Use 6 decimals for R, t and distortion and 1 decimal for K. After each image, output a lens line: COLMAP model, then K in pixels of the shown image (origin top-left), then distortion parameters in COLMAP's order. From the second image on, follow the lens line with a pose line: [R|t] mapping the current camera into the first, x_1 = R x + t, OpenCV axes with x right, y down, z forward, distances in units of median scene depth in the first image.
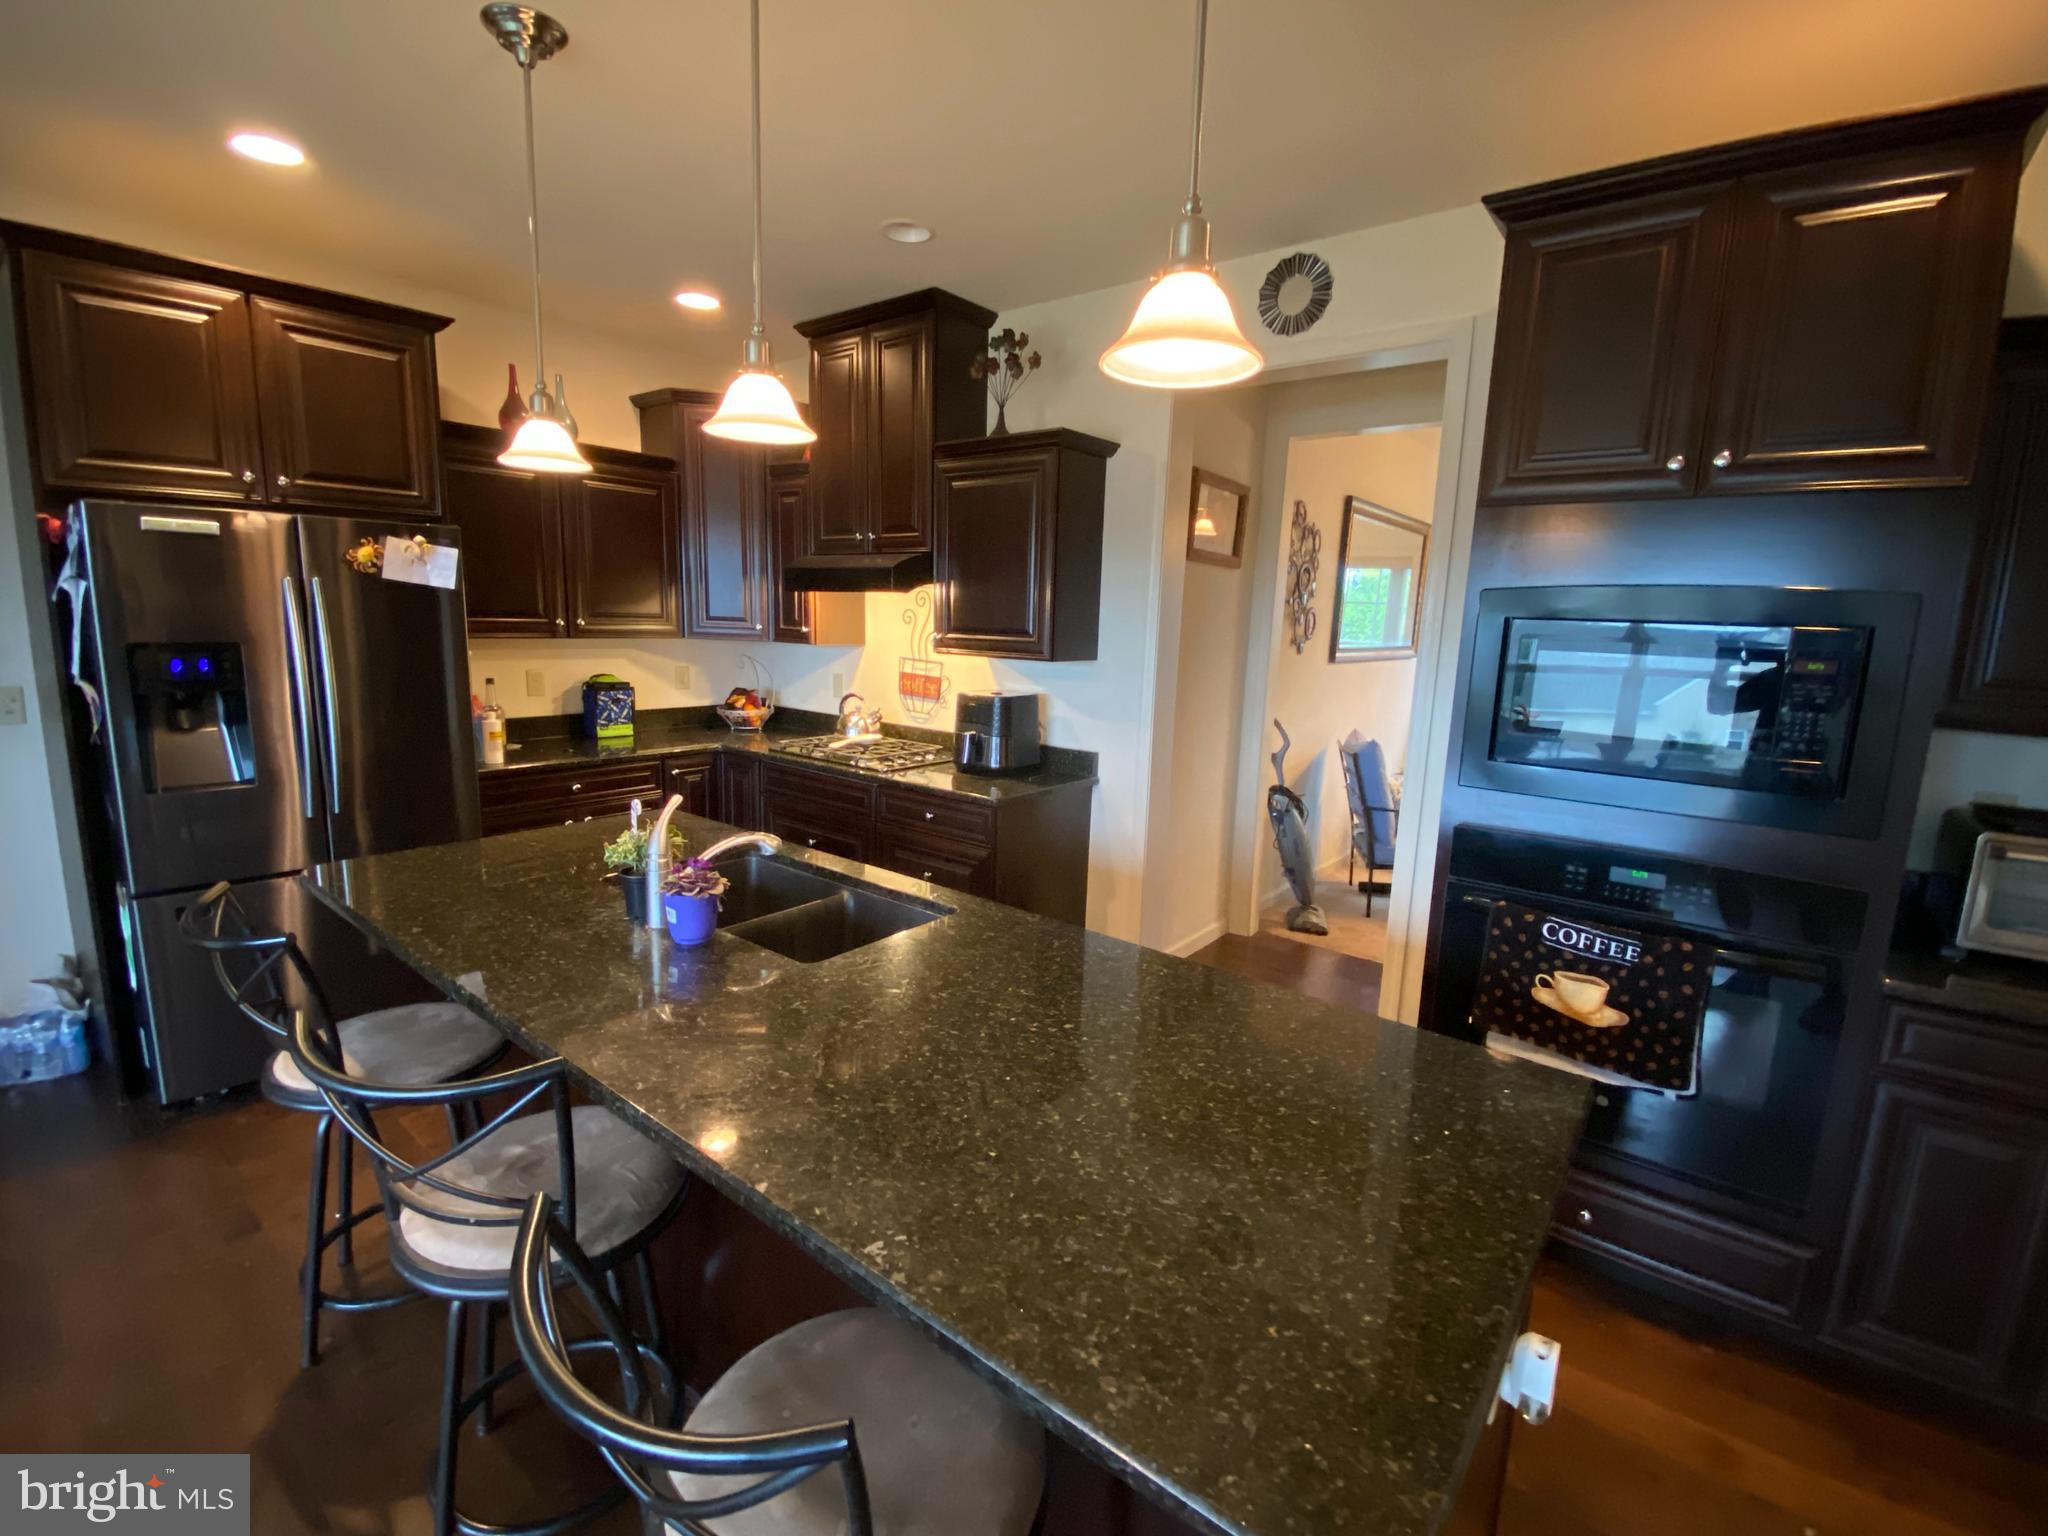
lens RADIAL K [[894.4, 0, 1029.5], [0, 894.4, 763.7], [0, 0, 1]] dist [0.016302, -0.017490]
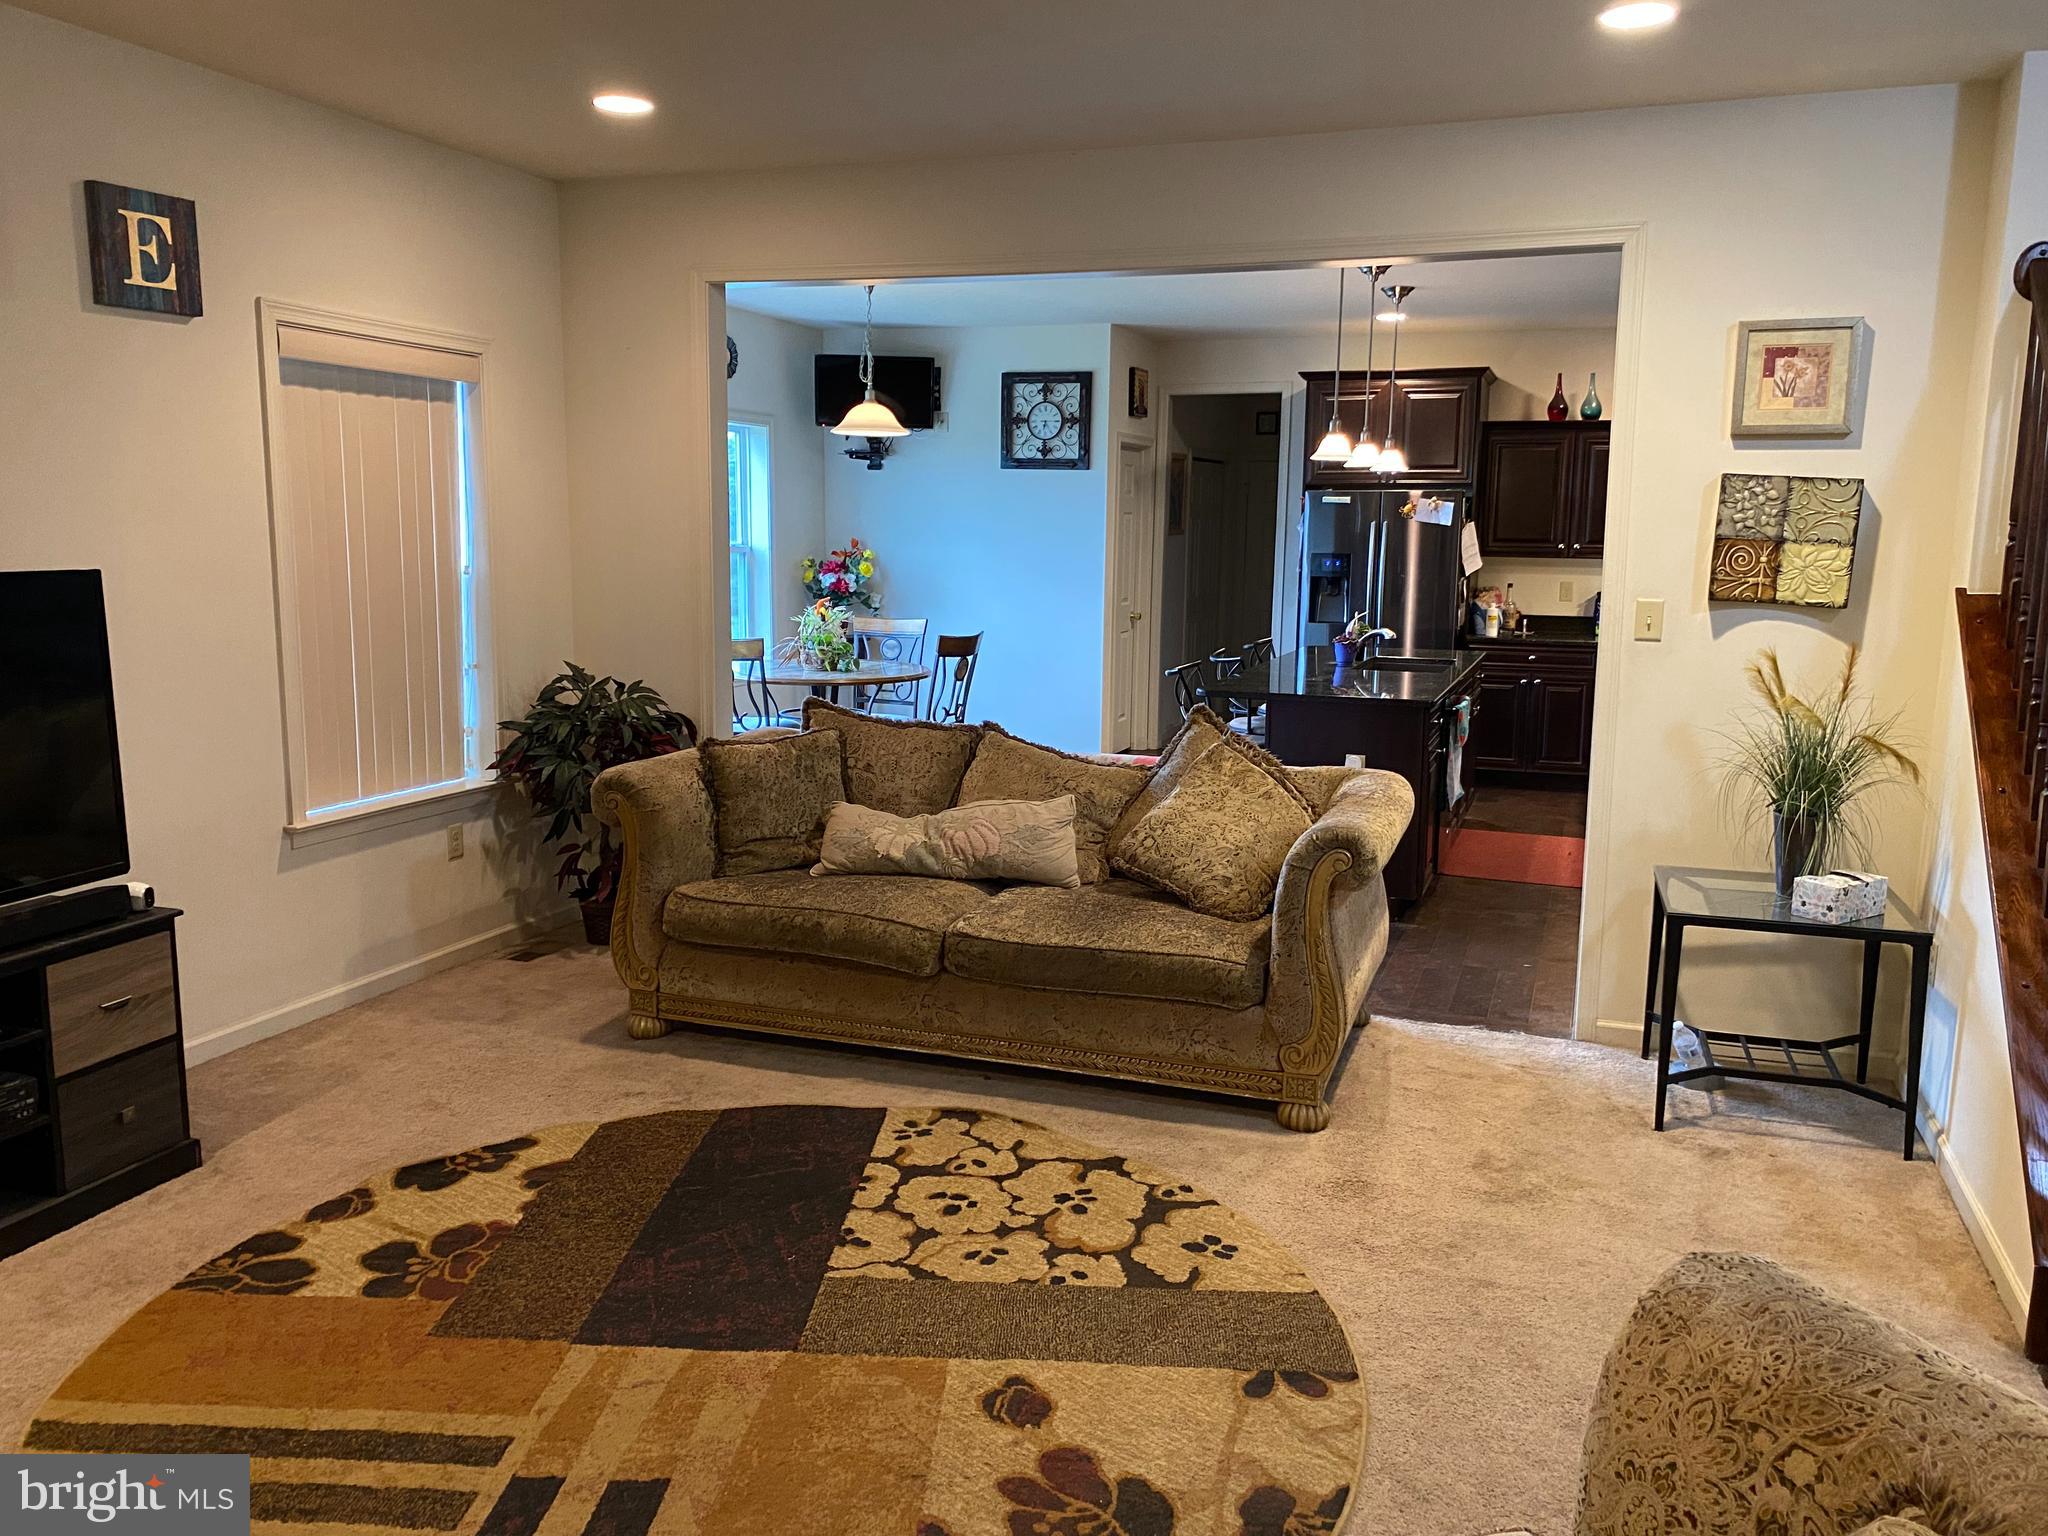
lens RADIAL K [[1570.9, 0, 1024.0], [0, 1570.9, 768.0], [0, 0, 1]] dist [-0.004898, 0.039781]
pose [[0.306602, 0.119511, -0.944305, 2.084257], [-0.159209, 0.984549, 0.072912, 0.183252], [0.938428, 0.127987, 0.320892, -0.716674]]
